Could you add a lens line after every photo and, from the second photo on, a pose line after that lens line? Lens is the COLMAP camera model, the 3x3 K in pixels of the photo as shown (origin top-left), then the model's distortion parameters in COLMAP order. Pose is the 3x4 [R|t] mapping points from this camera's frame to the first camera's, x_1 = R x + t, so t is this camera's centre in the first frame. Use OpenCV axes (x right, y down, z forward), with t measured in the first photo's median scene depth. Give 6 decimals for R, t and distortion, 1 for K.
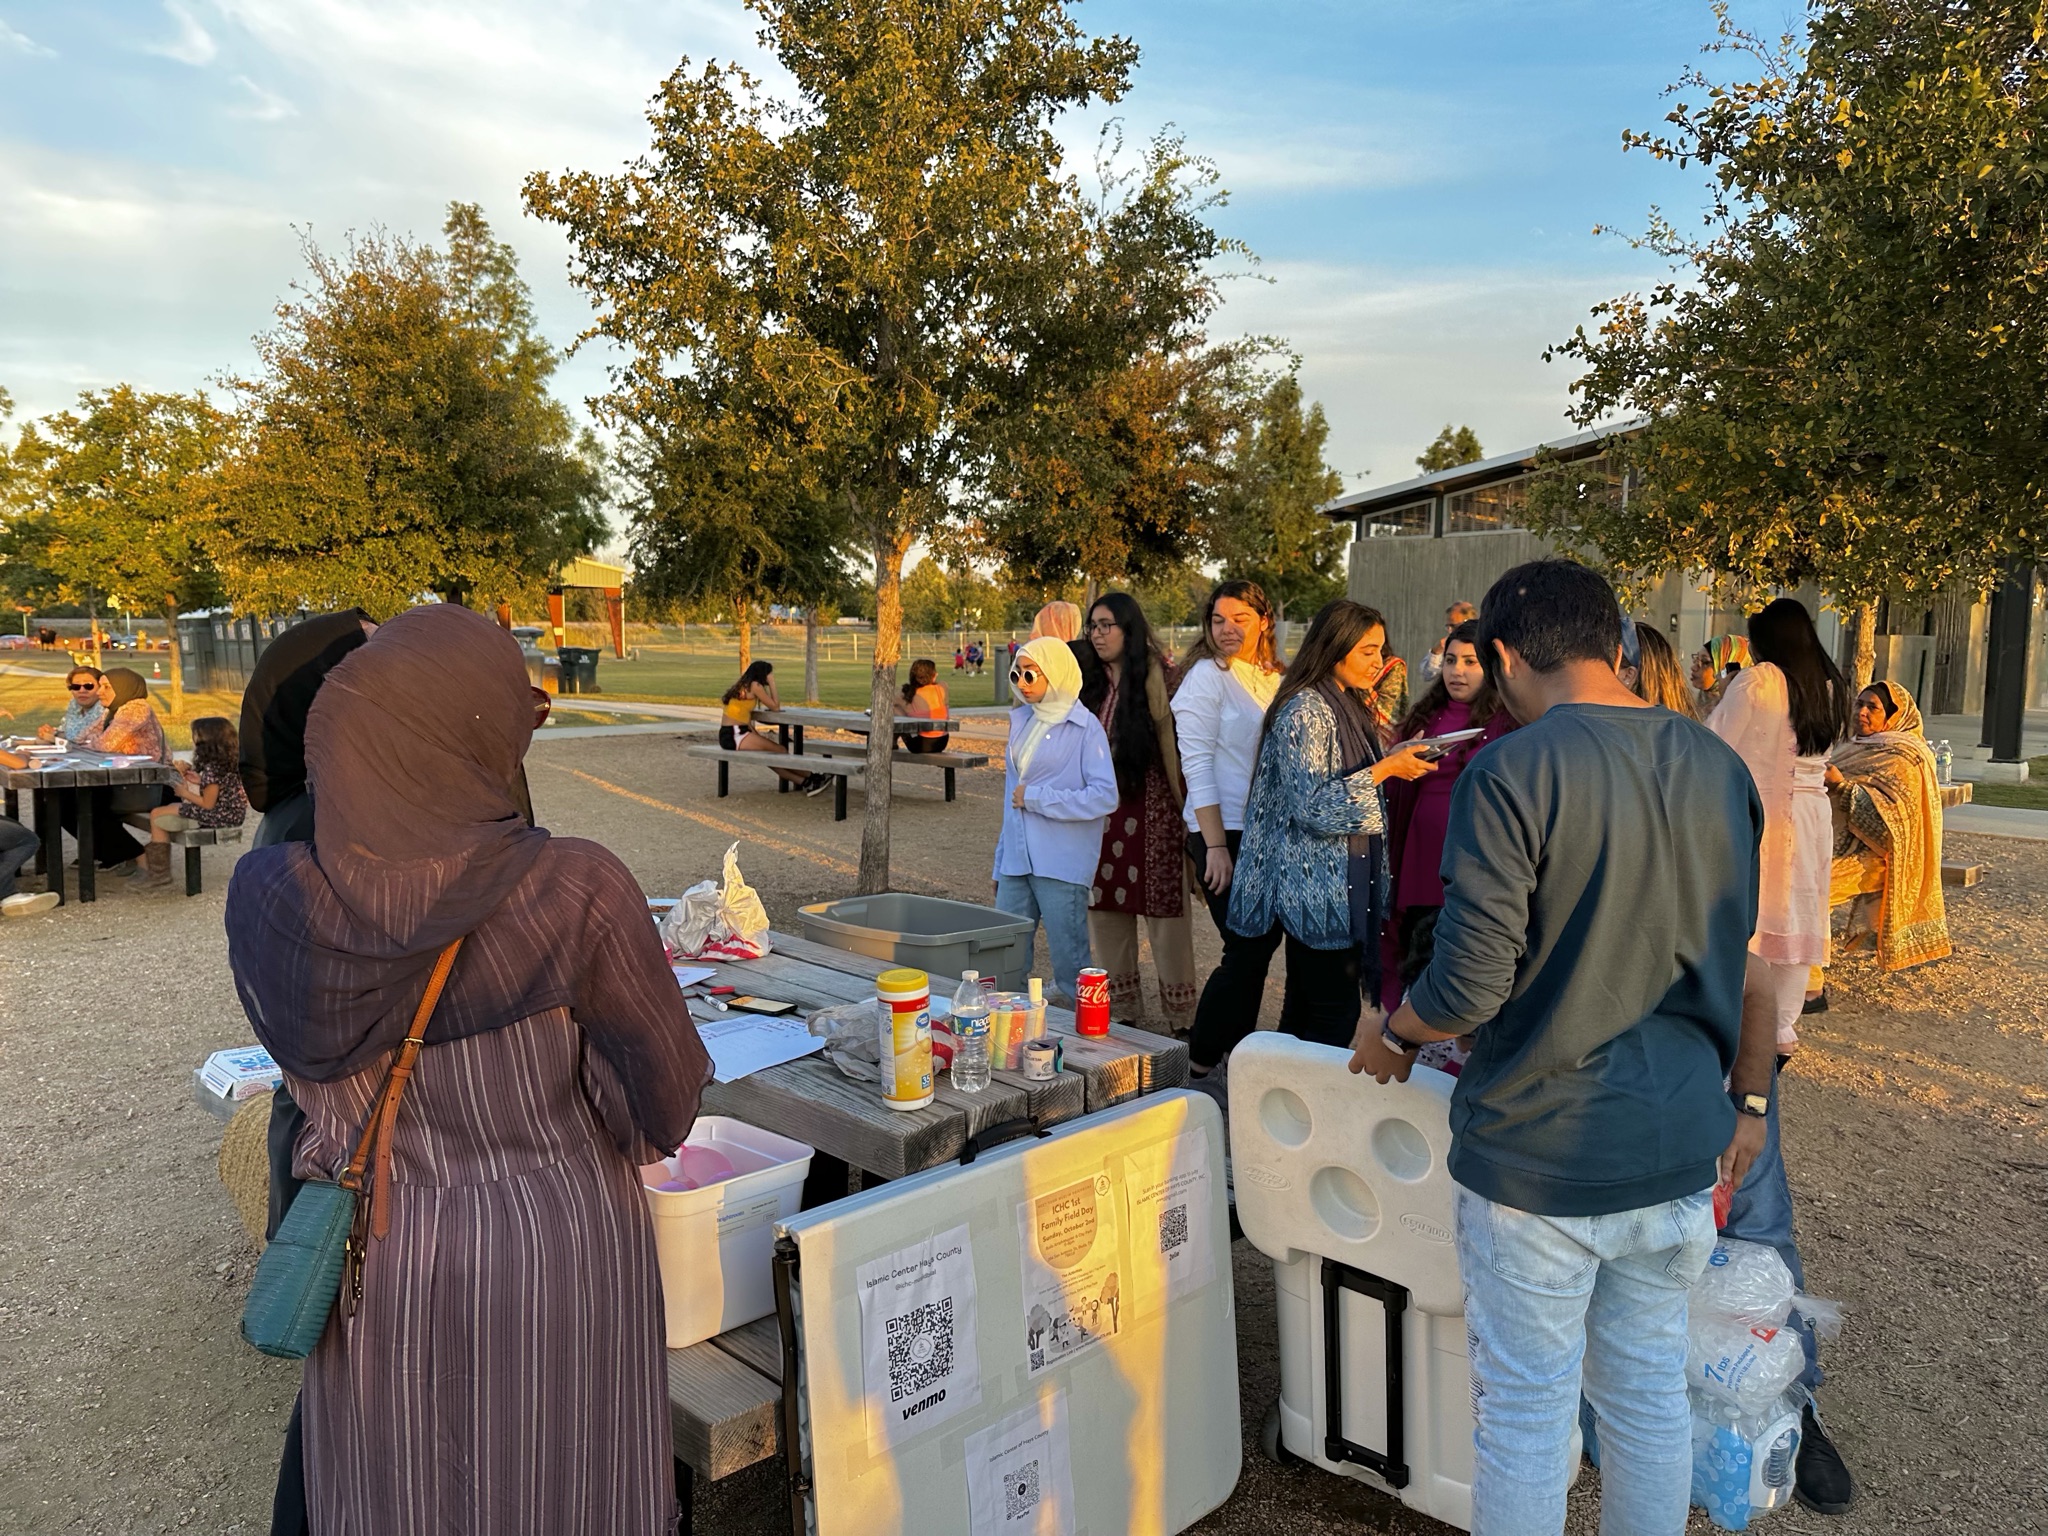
lens RADIAL K [[1432.6, 0, 1039.0], [0, 1432.6, 780.2], [0, 0, 1]] dist [0.040658, -0.045015]
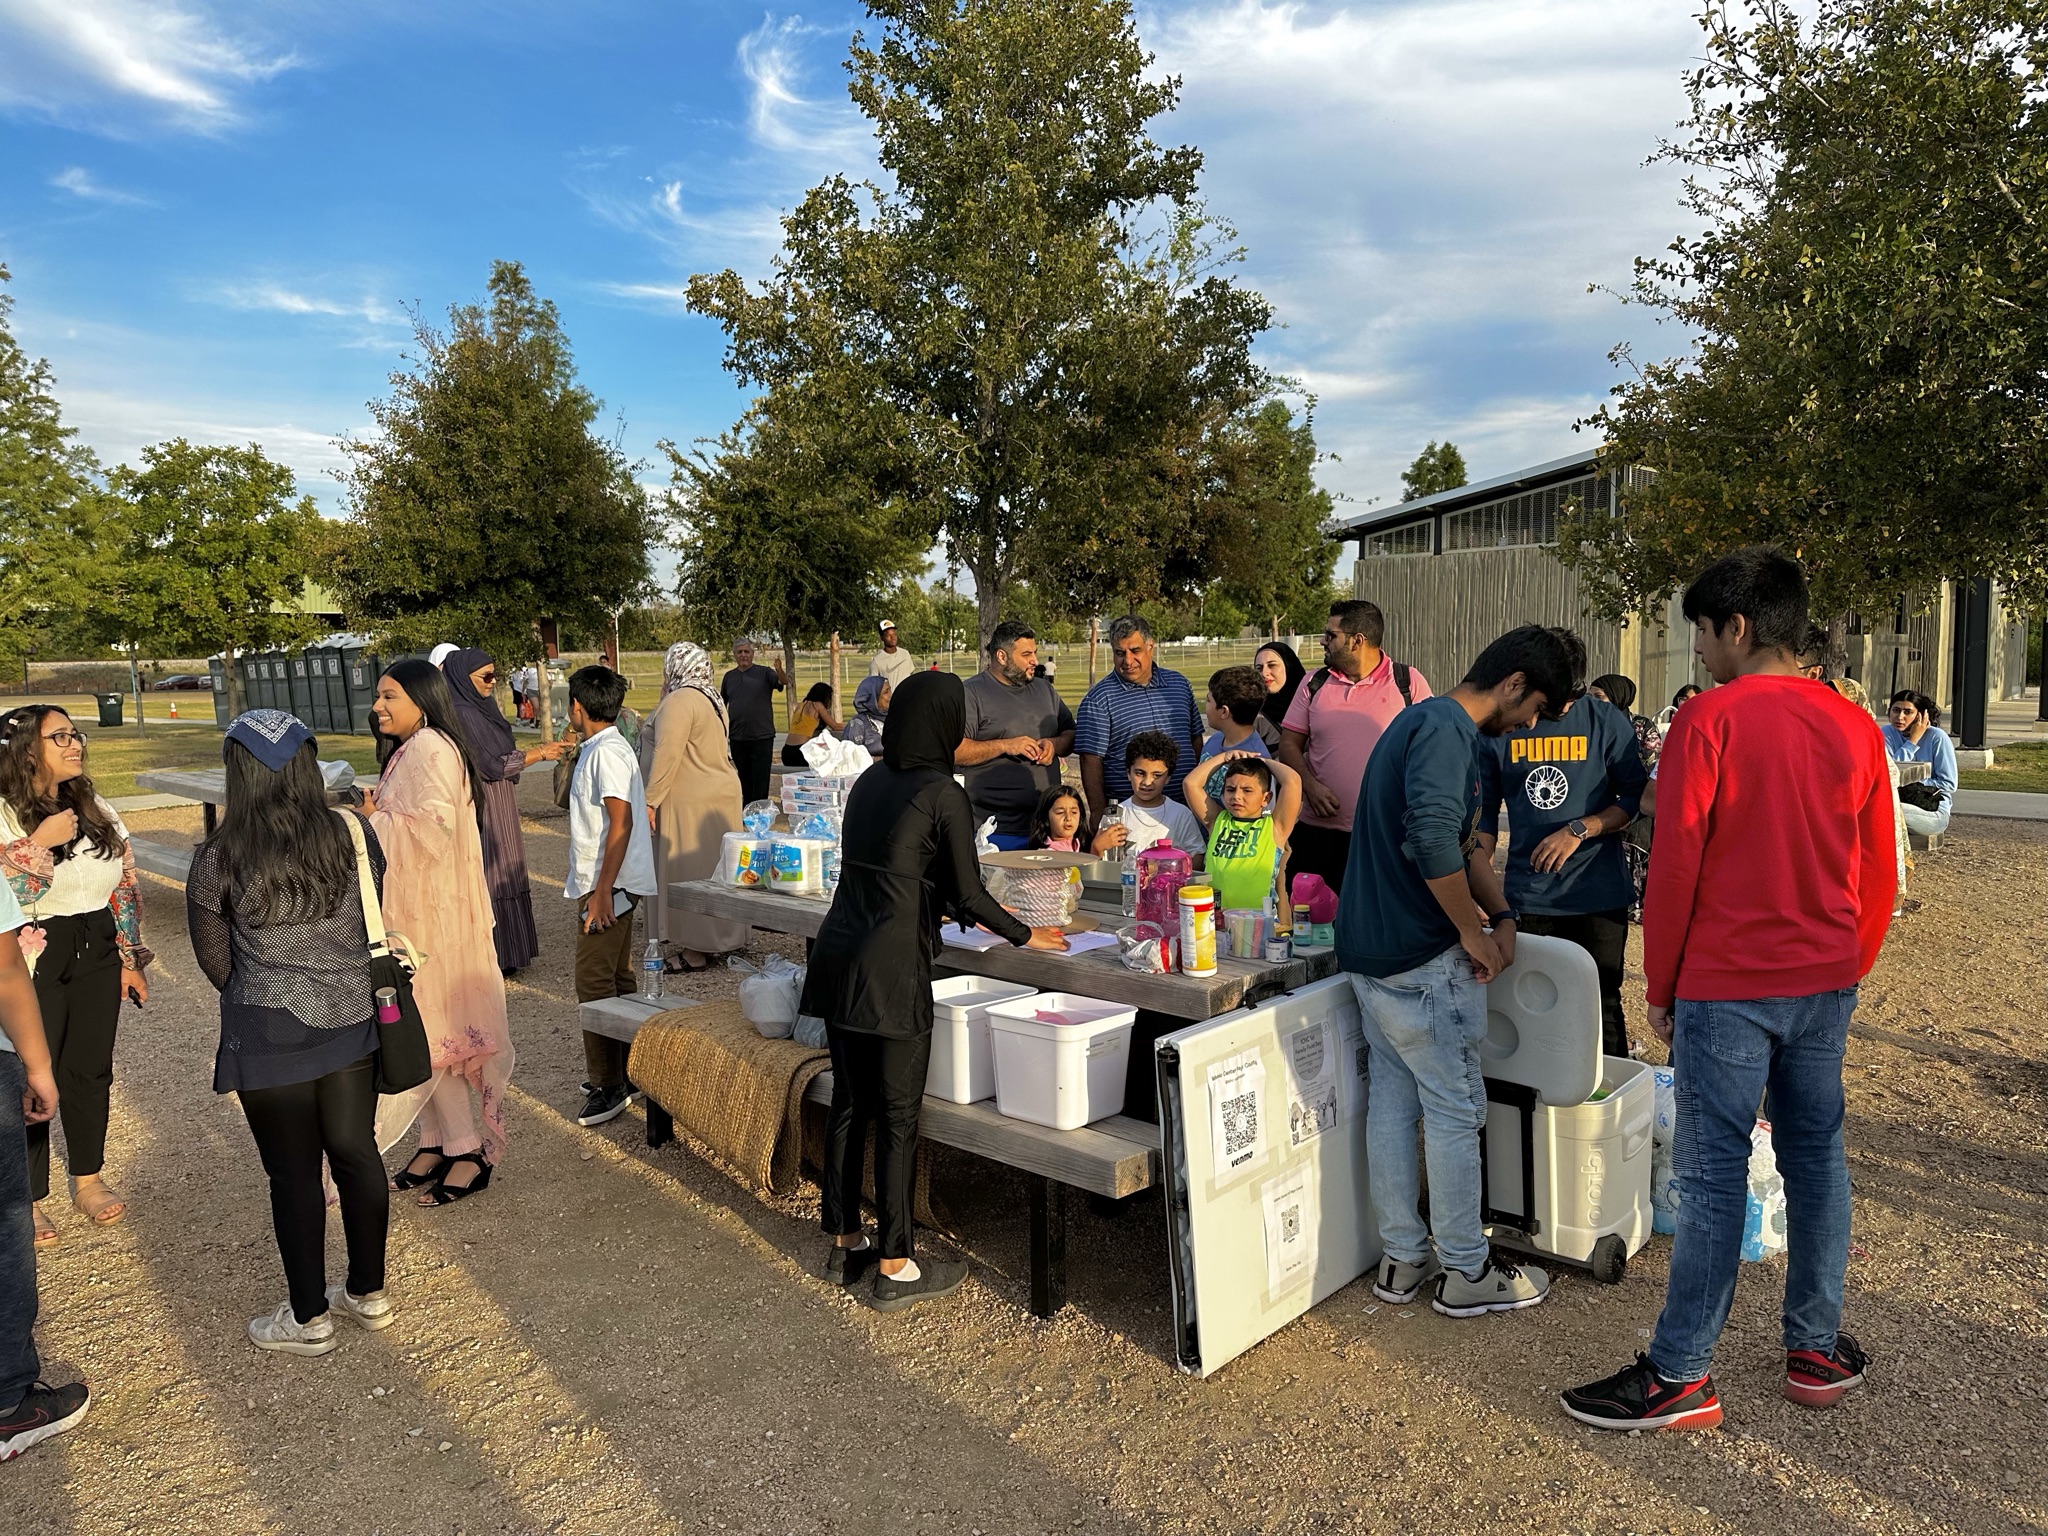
lens RADIAL K [[1450.1, 0, 1021.2], [0, 1450.1, 785.0], [0, 0, 1]] dist [0.055518, -0.050050]
pose [[0.999630, -0.026004, 0.007957, -0.064398], [0.026091, 0.999599, -0.011000, 0.008899], [-0.007668, 0.011204, 0.999908, -0.116744]]
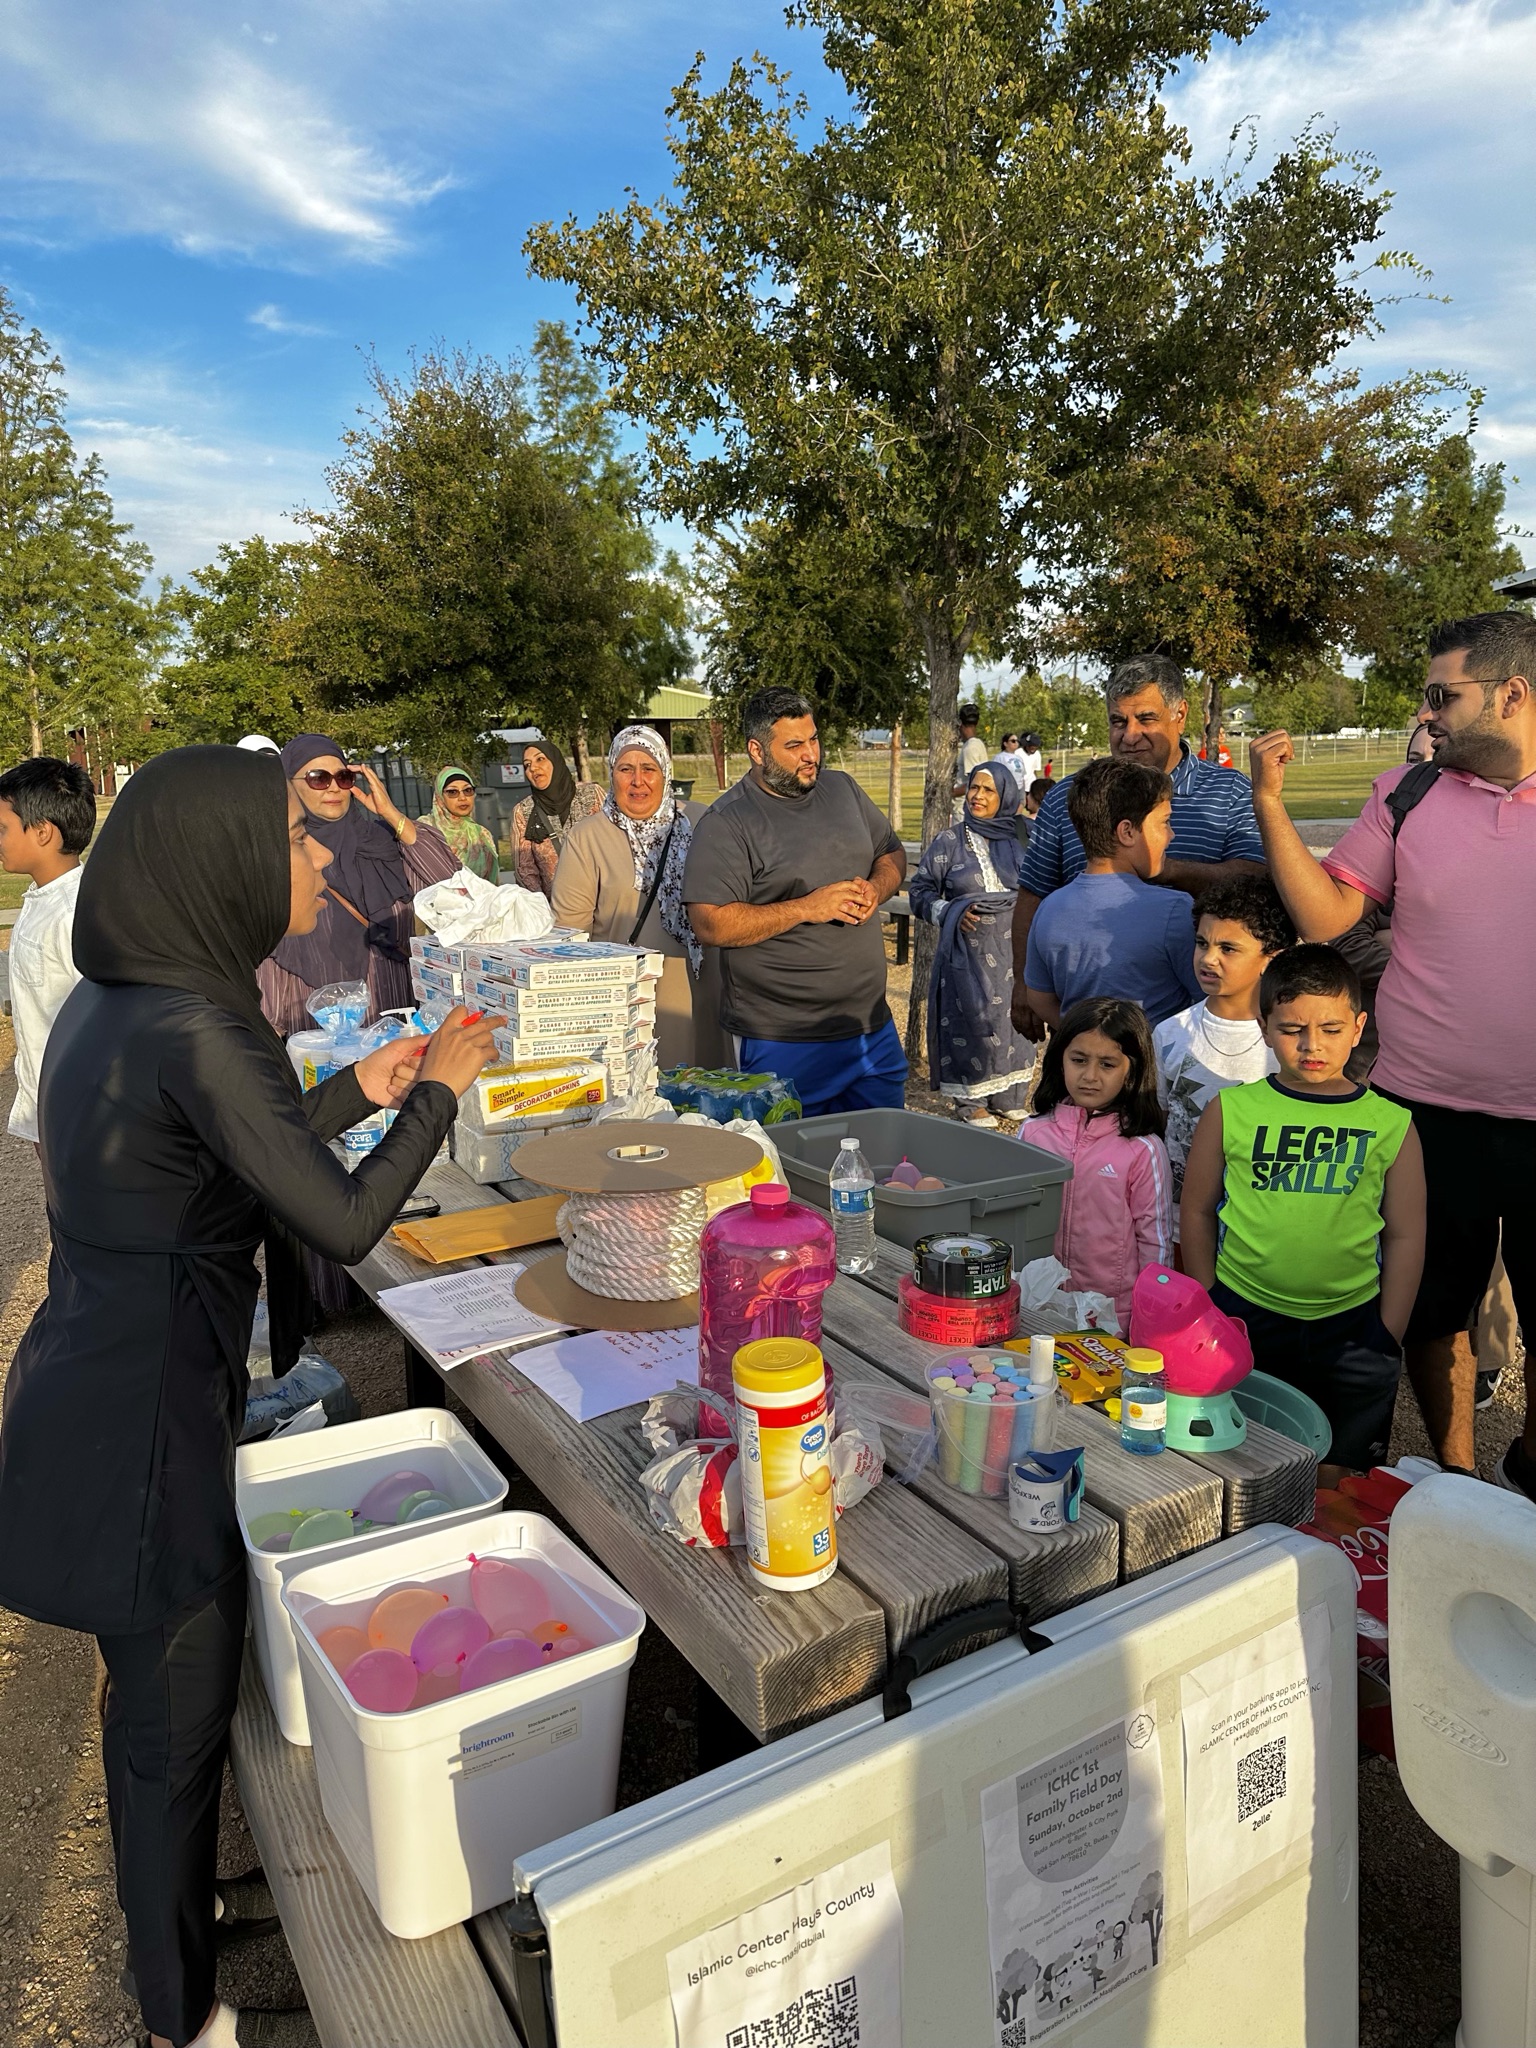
lens RADIAL K [[1410.1, 0, 768.0], [0, 1410.1, 1024.0], [0, 0, 1]] dist [0.093931, -0.141213]
pose [[0.965764, 0.019723, -0.258673, 0.009518], [0.002224, 0.996440, 0.084279, -0.009318], [0.259414, -0.081969, 0.962281, 0.104419]]
